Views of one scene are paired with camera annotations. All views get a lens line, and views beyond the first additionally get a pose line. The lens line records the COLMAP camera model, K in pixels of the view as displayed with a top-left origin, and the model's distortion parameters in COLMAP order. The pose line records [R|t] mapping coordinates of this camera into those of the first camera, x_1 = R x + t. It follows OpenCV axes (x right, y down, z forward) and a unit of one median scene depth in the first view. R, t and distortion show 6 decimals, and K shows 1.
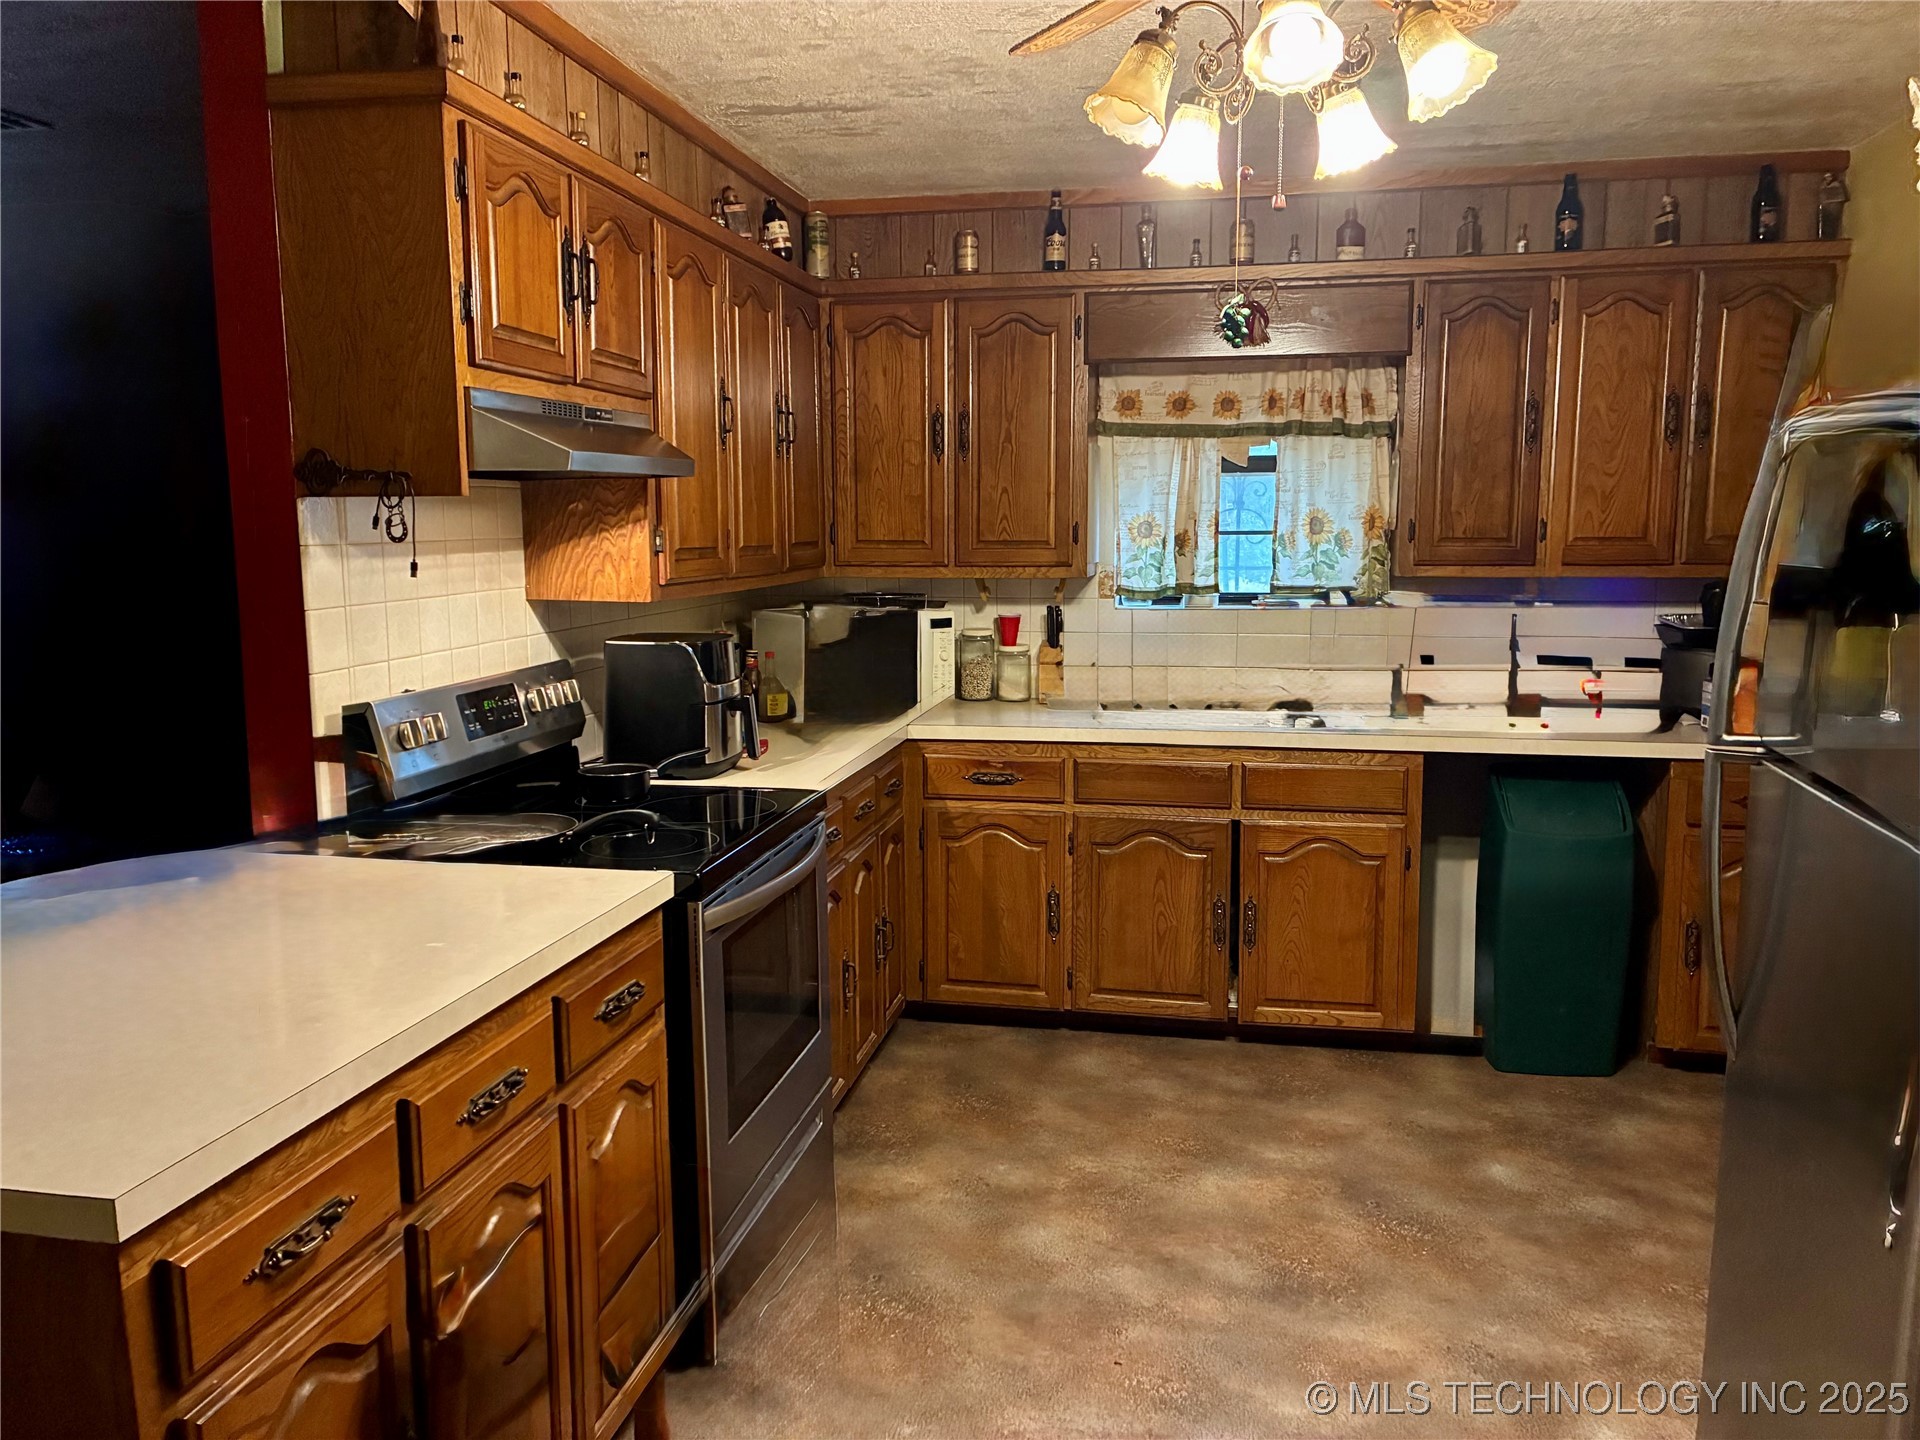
lens RADIAL K [[1446.3, 0, 964.1], [0, 1446.3, 769.5], [0, 0, 1]] dist [0.048344, -0.067310]
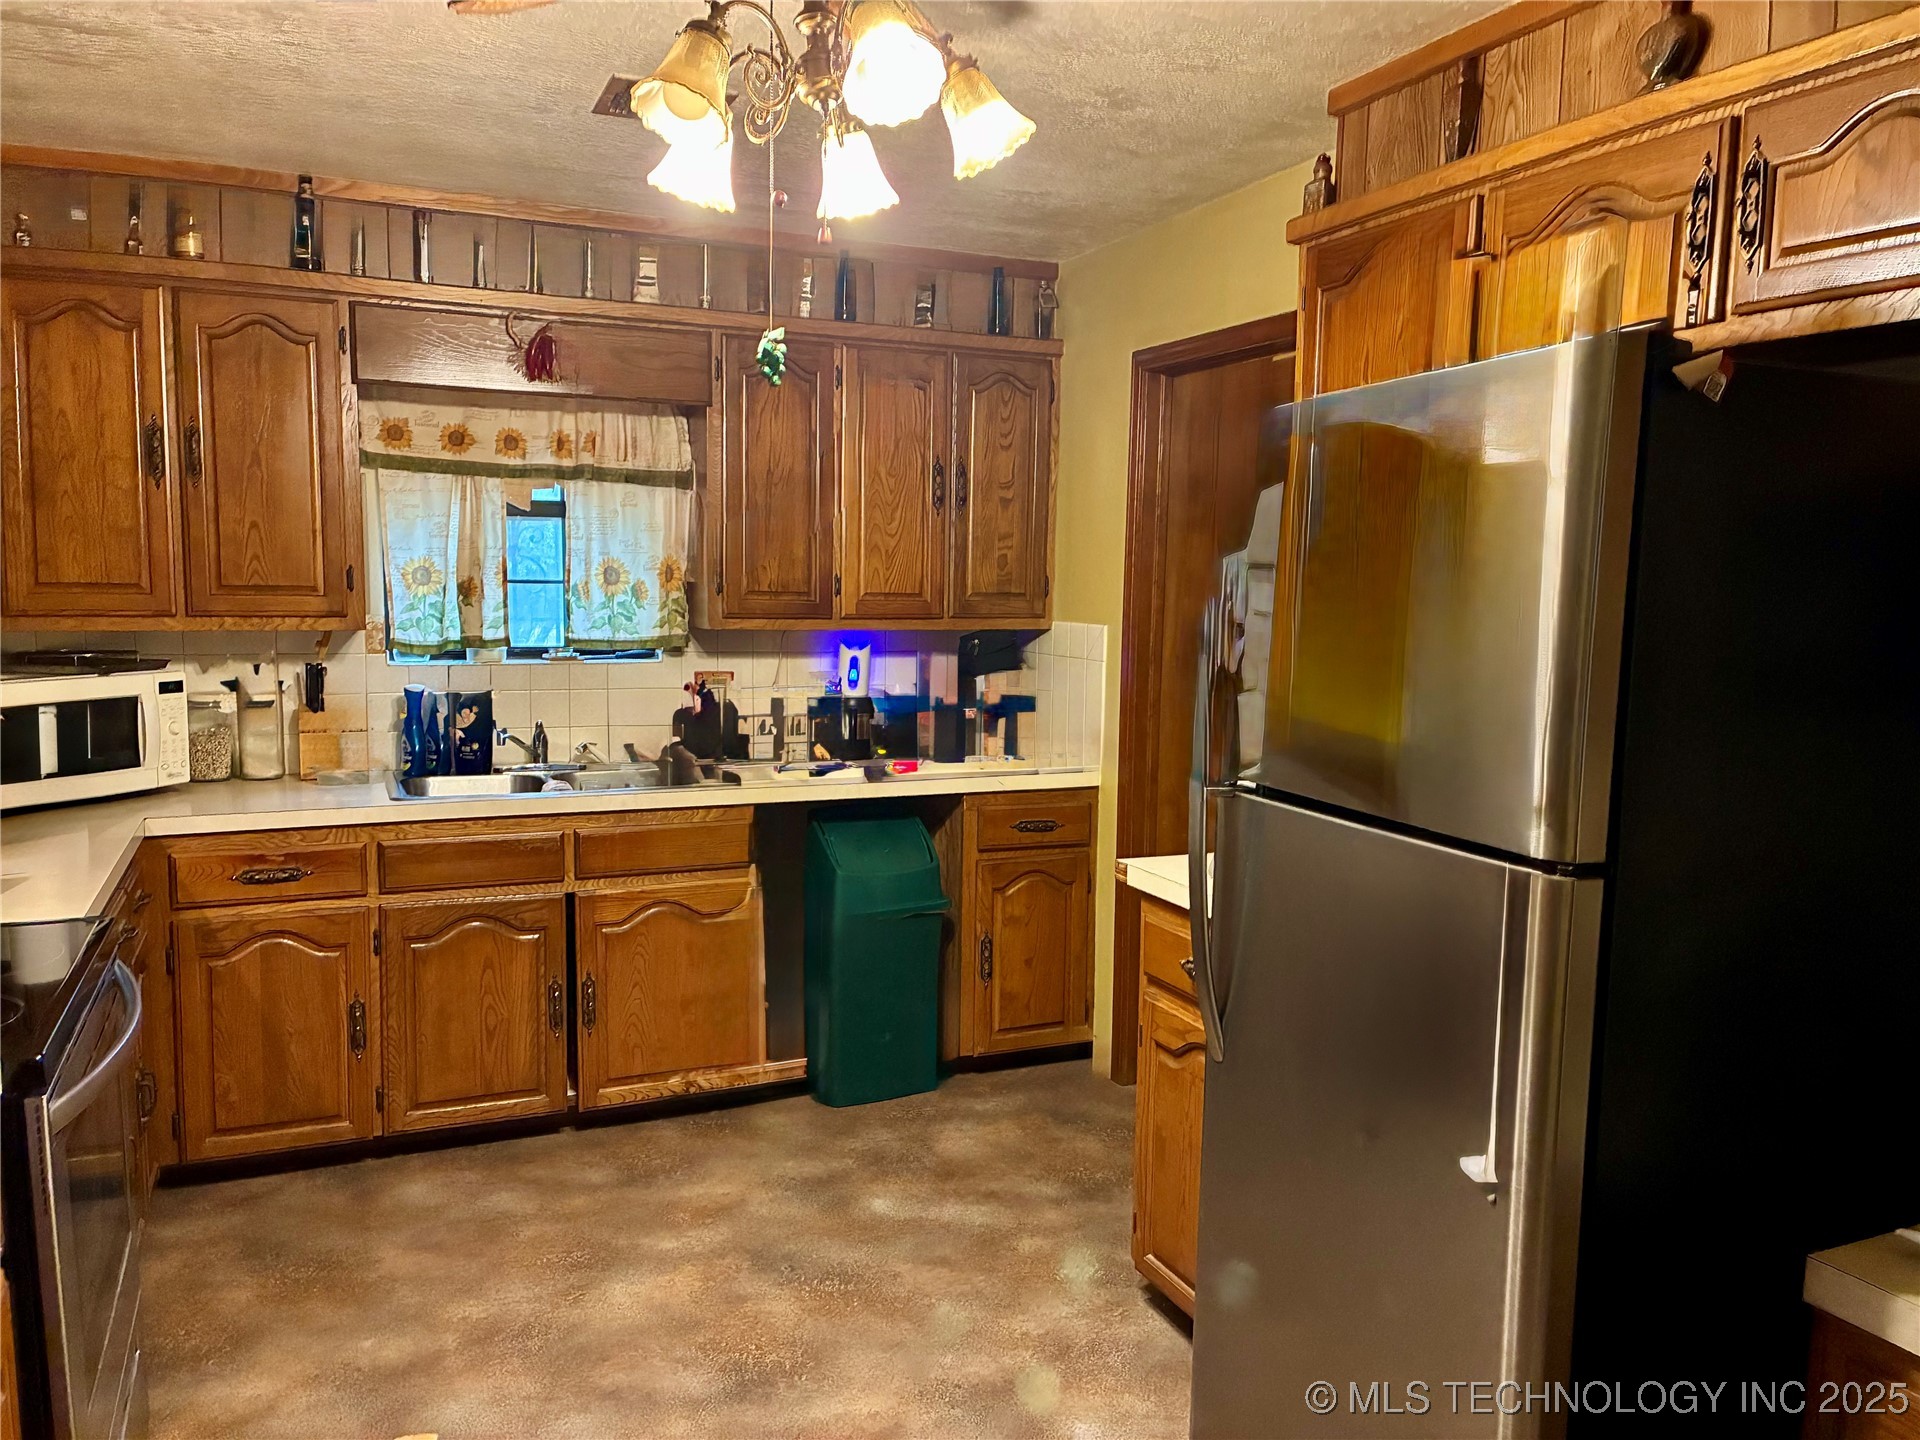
lens RADIAL K [[1446.3, 0, 975.1], [0, 1446.3, 787.1], [0, 0, 1]] dist [0.048344, -0.067310]
pose [[0.813330, -0.067427, 0.577882, -0.132762], [0.079429, 0.996830, 0.004519, -0.015886], [-0.576355, 0.042225, 0.816108, 0.095344]]
